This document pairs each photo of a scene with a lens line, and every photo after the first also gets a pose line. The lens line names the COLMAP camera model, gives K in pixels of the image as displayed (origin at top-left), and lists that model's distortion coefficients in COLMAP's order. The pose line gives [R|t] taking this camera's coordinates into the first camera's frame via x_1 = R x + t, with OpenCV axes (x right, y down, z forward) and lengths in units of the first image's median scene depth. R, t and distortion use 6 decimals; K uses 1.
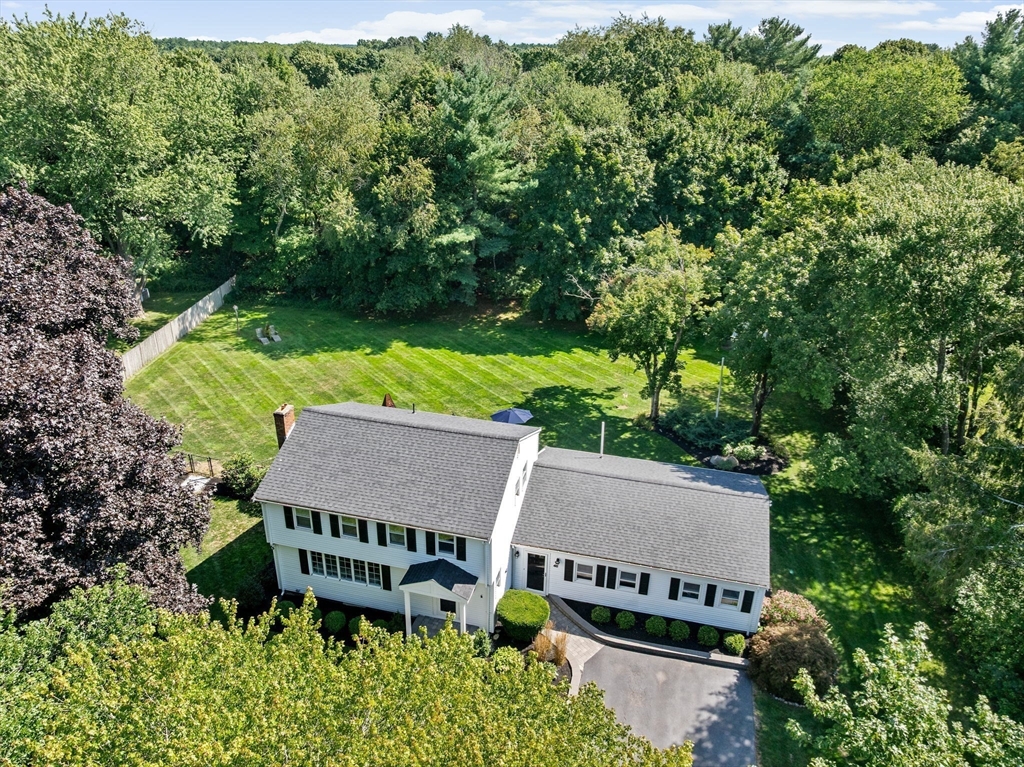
lens RADIAL K [[727.5, 0, 512.0], [0, 727.5, 383.5], [0, 0, 1]] dist [-0.006789, -0.003043]
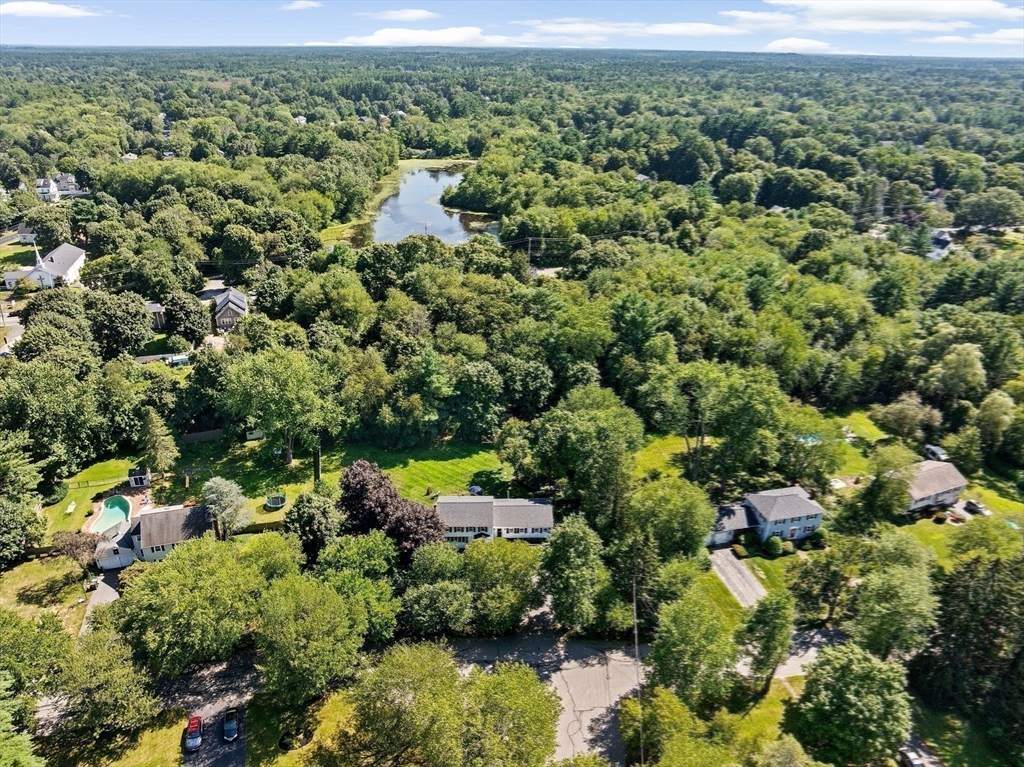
lens RADIAL K [[727.5, 0, 512.0], [0, 727.5, 383.5], [0, 0, 1]] dist [-0.006789, -0.003043]
pose [[0.962393, -0.124892, 0.241251, -0.449393], [0.123244, 0.992133, 0.021969, -0.376351], [-0.242097, 0.008590, 0.970214, -1.720220]]
